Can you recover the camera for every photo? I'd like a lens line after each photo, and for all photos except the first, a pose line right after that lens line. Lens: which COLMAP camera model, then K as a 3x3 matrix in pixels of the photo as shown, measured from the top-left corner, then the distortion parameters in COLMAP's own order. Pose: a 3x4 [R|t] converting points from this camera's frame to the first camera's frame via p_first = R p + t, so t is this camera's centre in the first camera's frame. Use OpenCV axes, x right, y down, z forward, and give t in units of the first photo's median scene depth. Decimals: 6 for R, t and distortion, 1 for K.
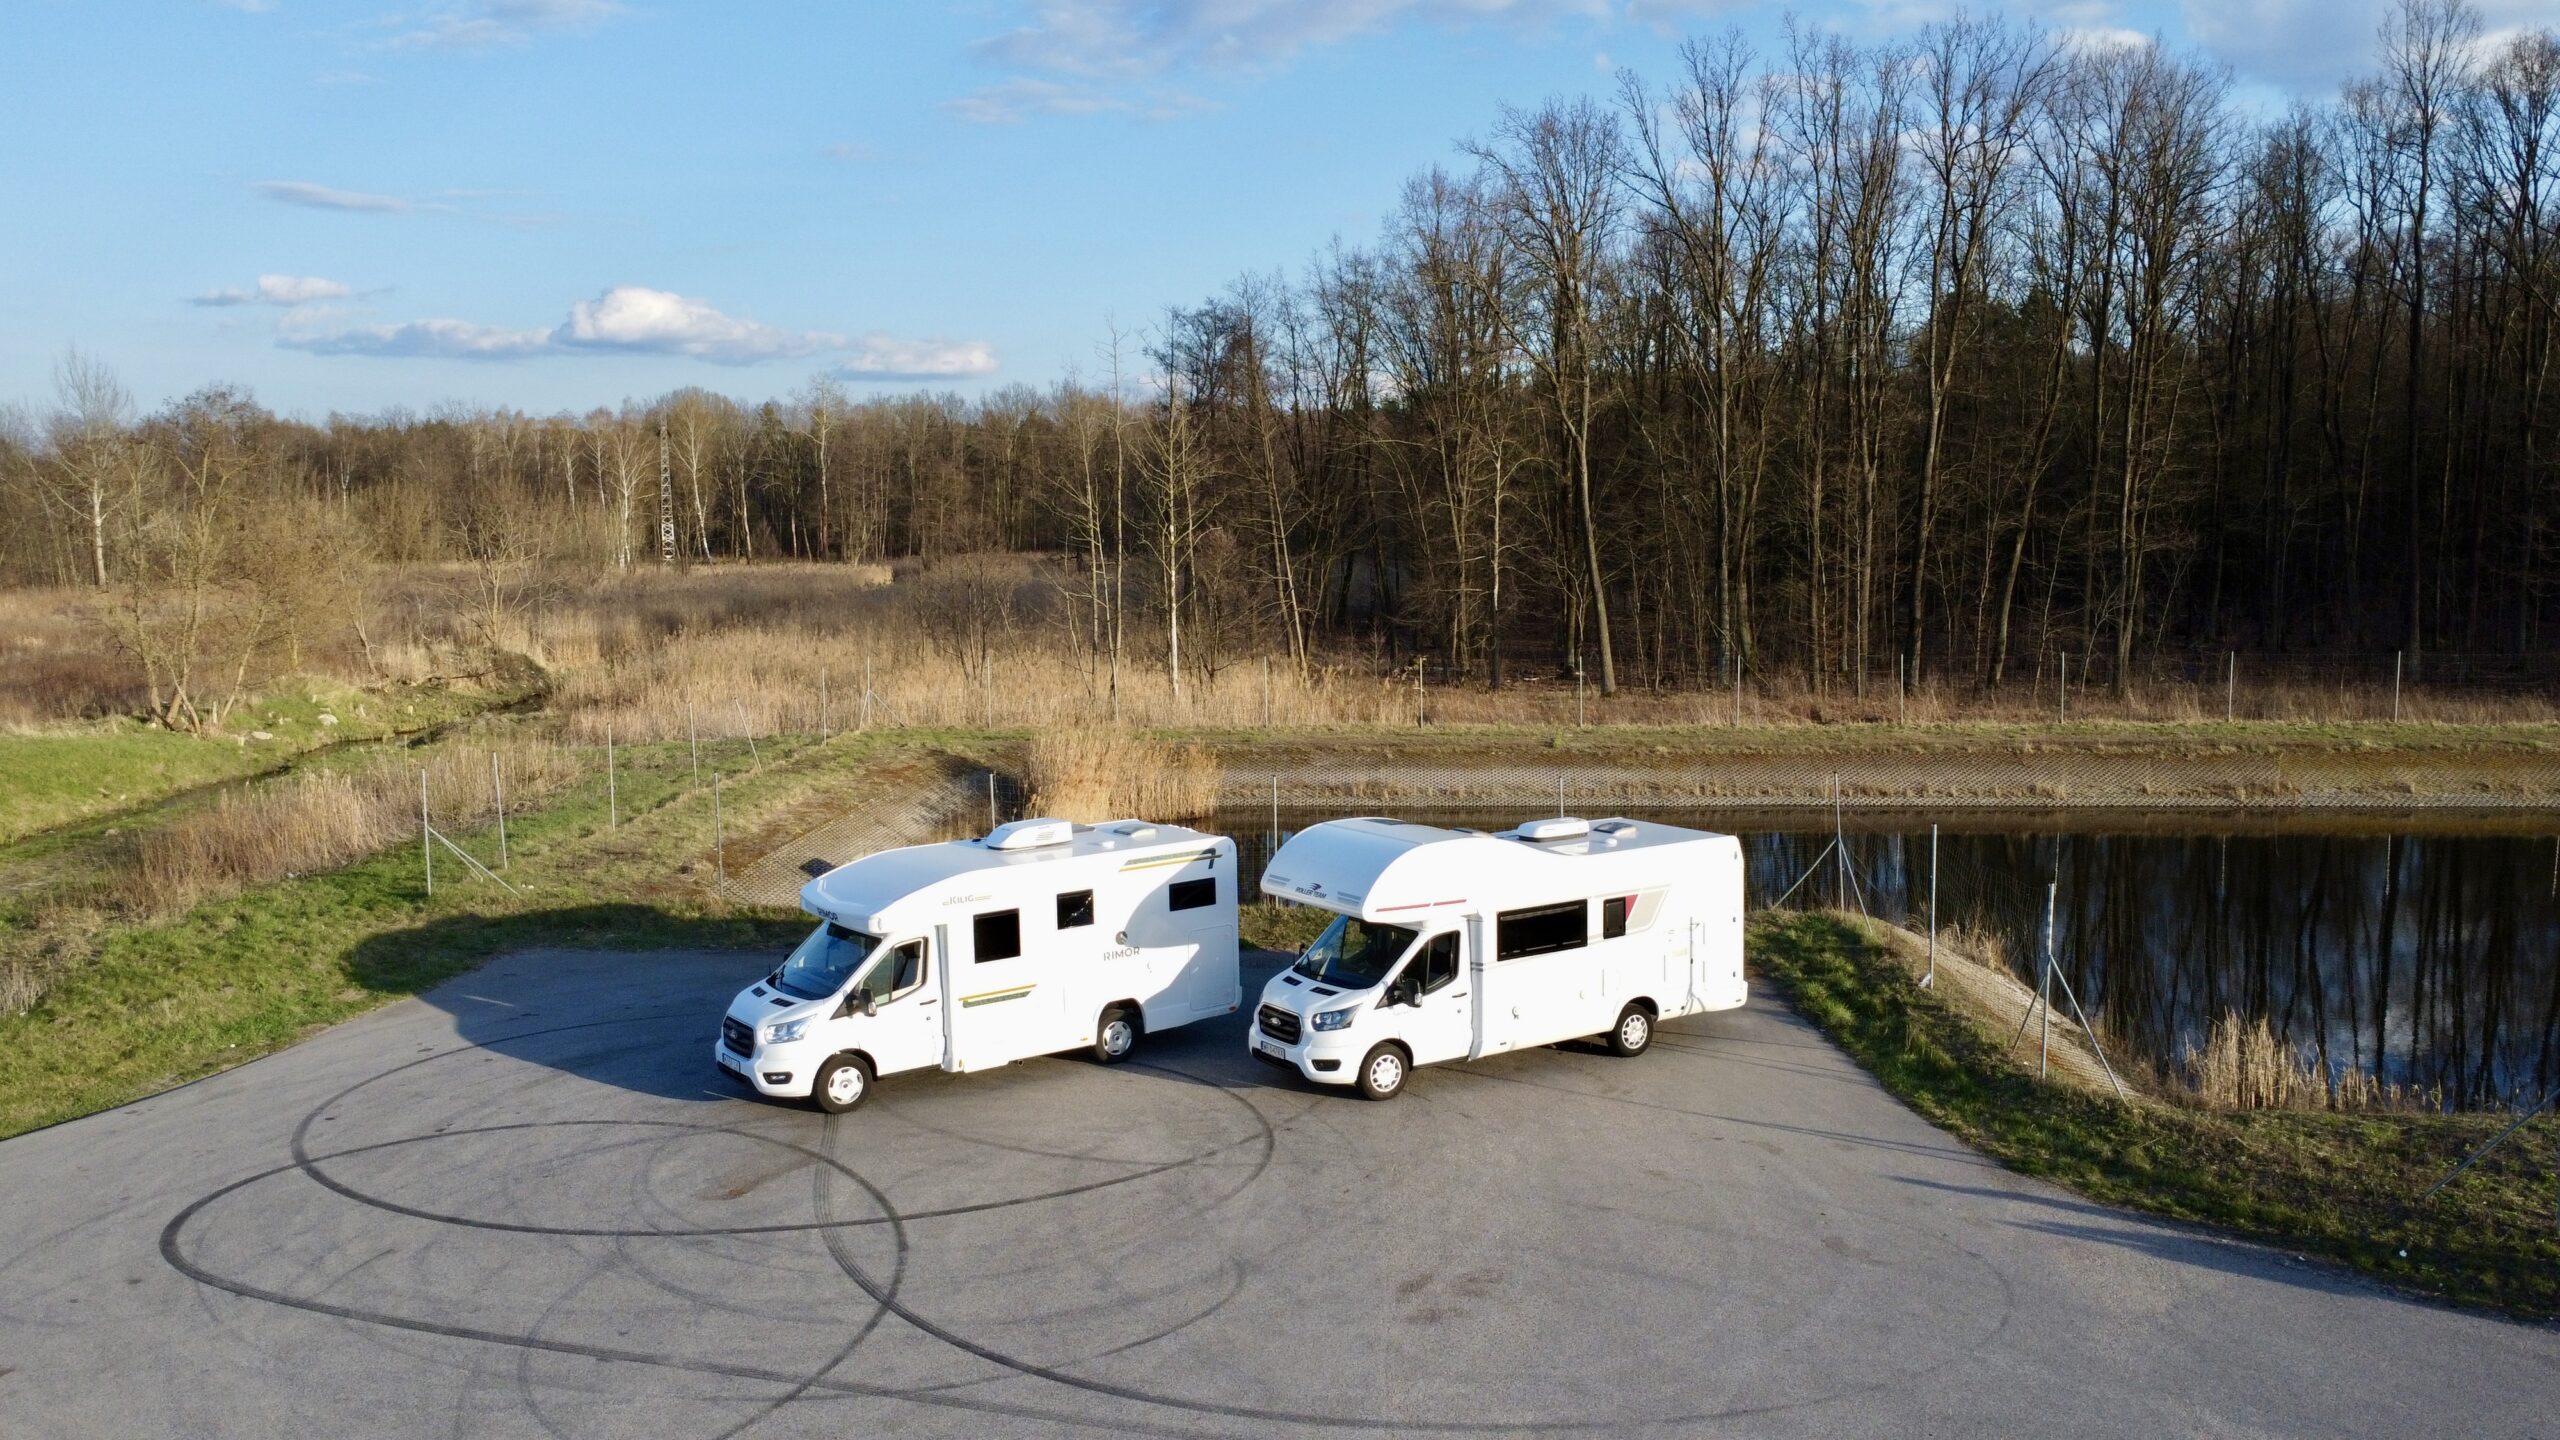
lens RADIAL K [[1901.7, 0, 1272.2], [0, 1901.7, 678.2], [0, 0, 1]] dist [0.002003, -0.001058]
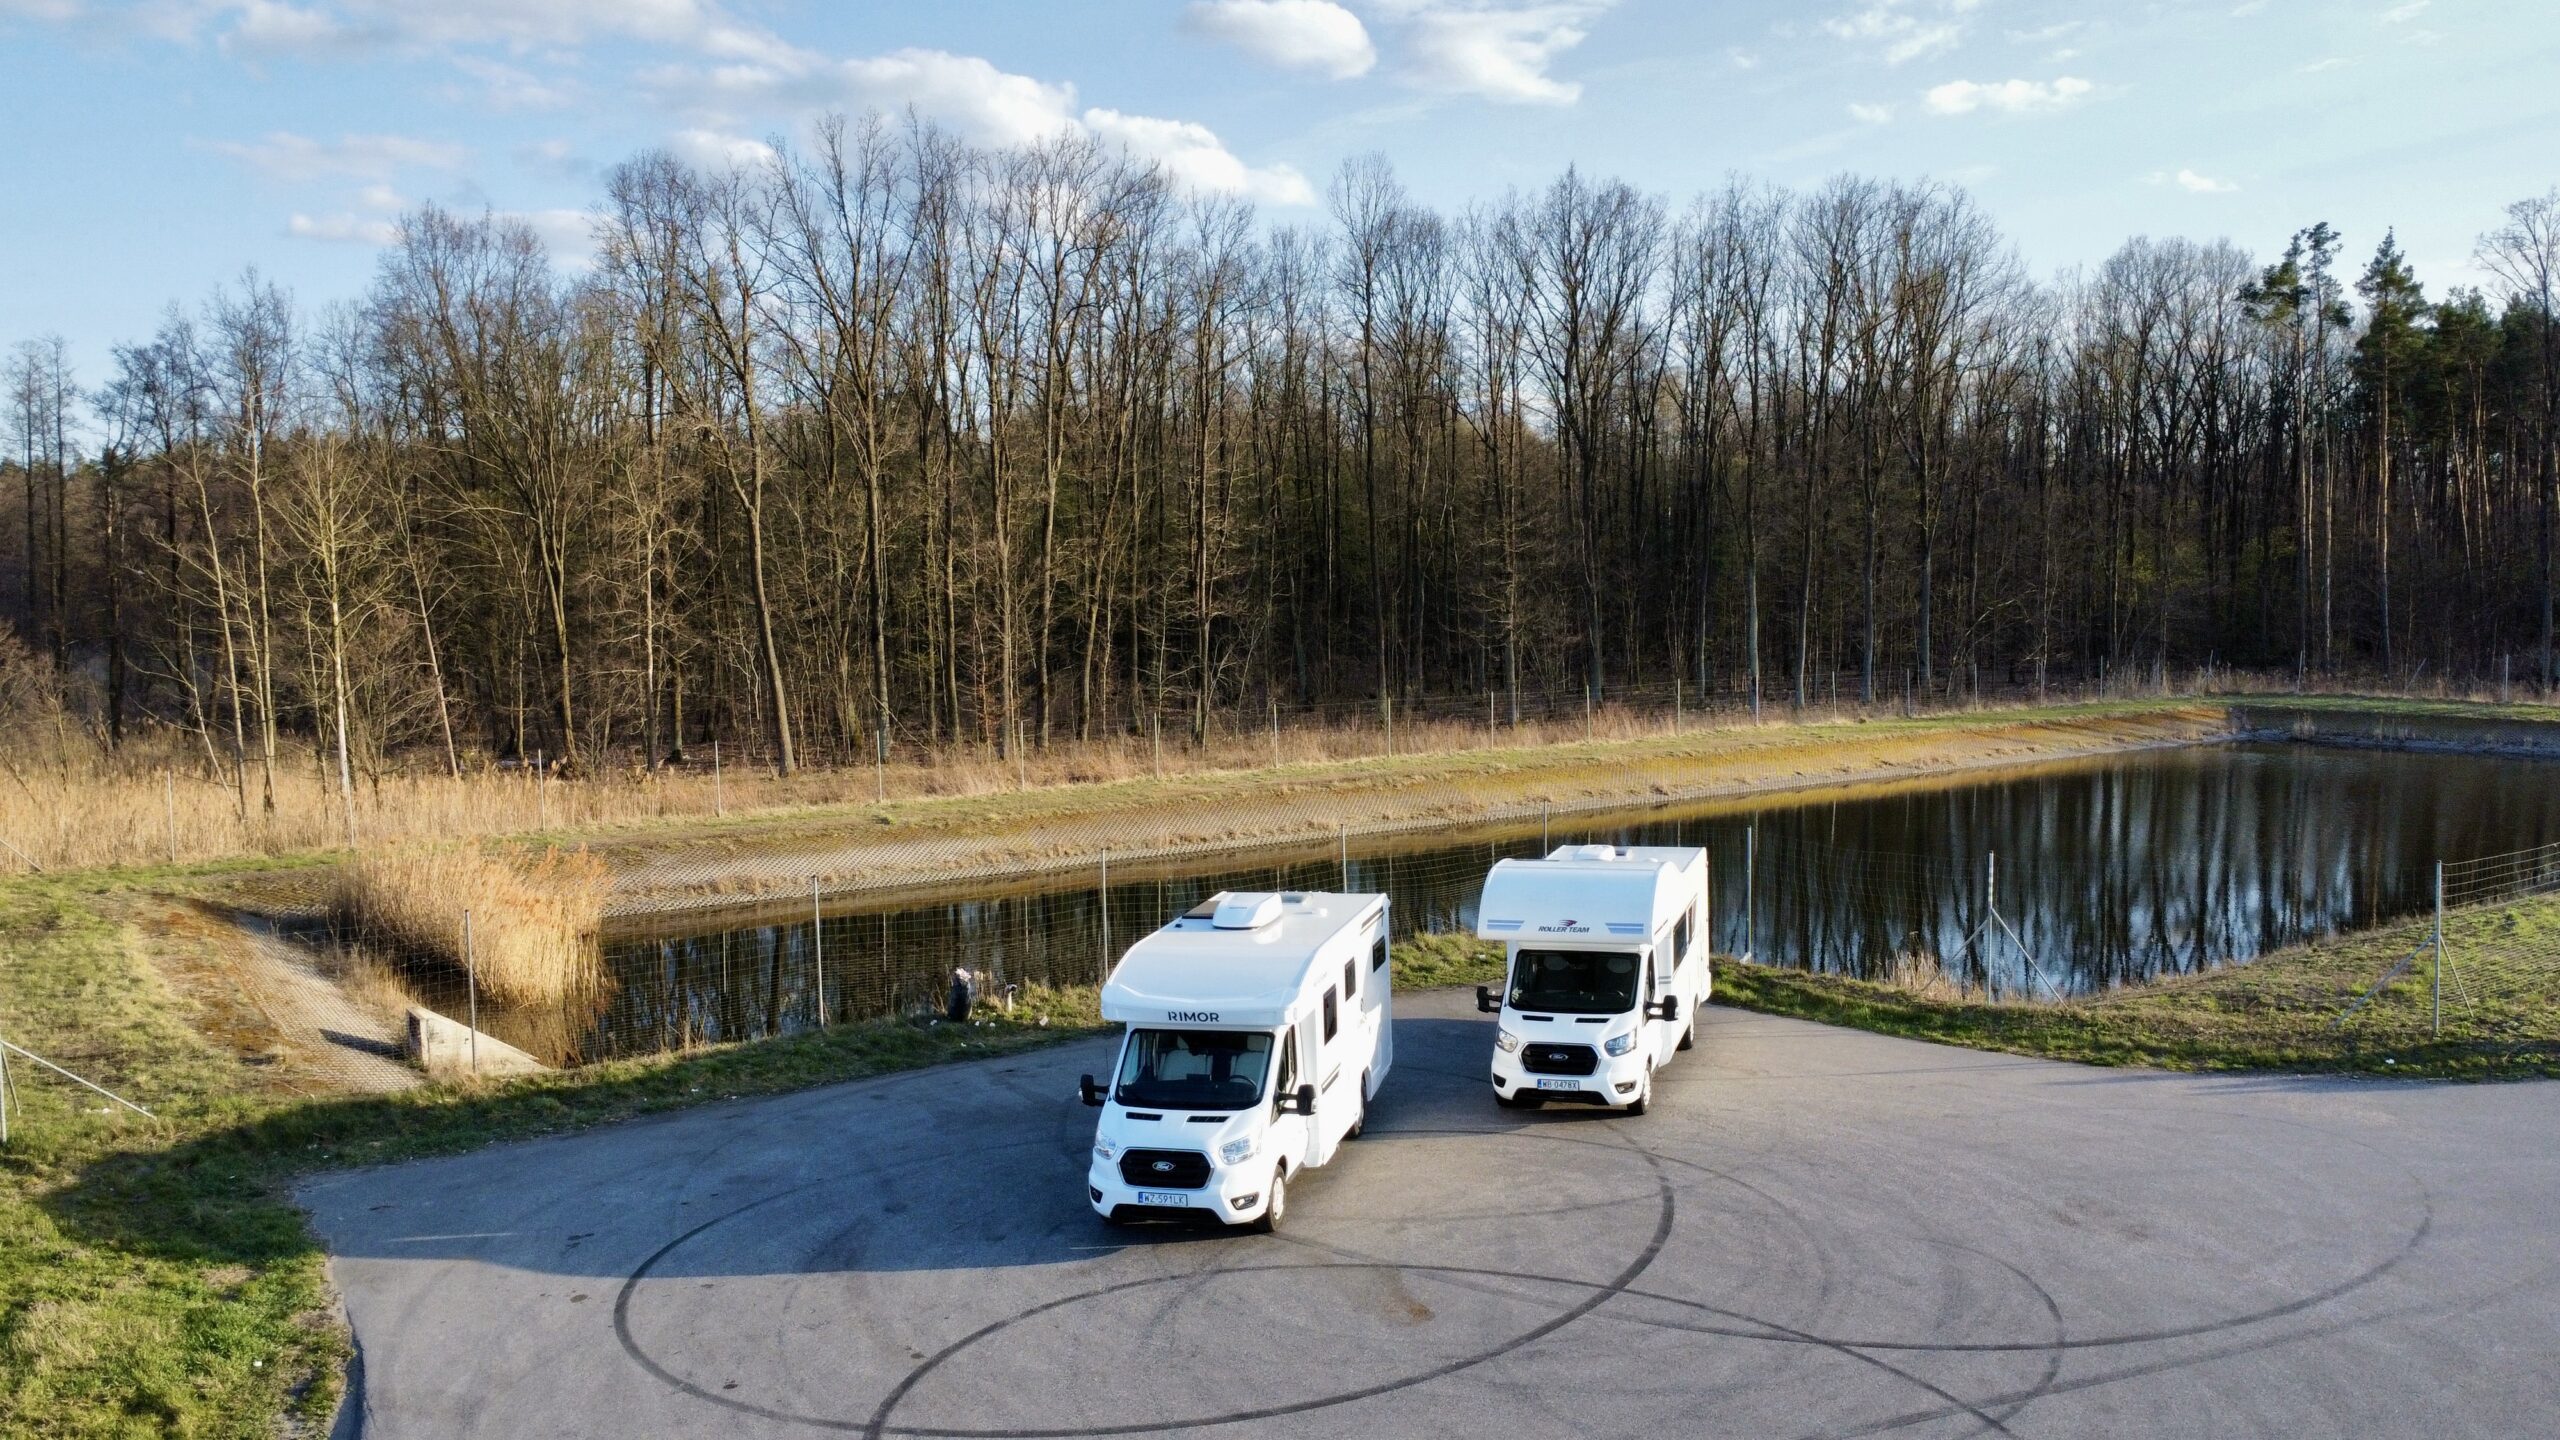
lens RADIAL K [[1922.3, 0, 1275.1], [0, 1922.3, 617.2], [0, 0, 1]] dist [-0.003403, -0.001063]
pose [[0.784360, -0.015089, 0.620122, -0.364067], [0.061787, 0.996633, -0.053900, -0.004368], [-0.617220, 0.080592, 0.782652, 0.126129]]
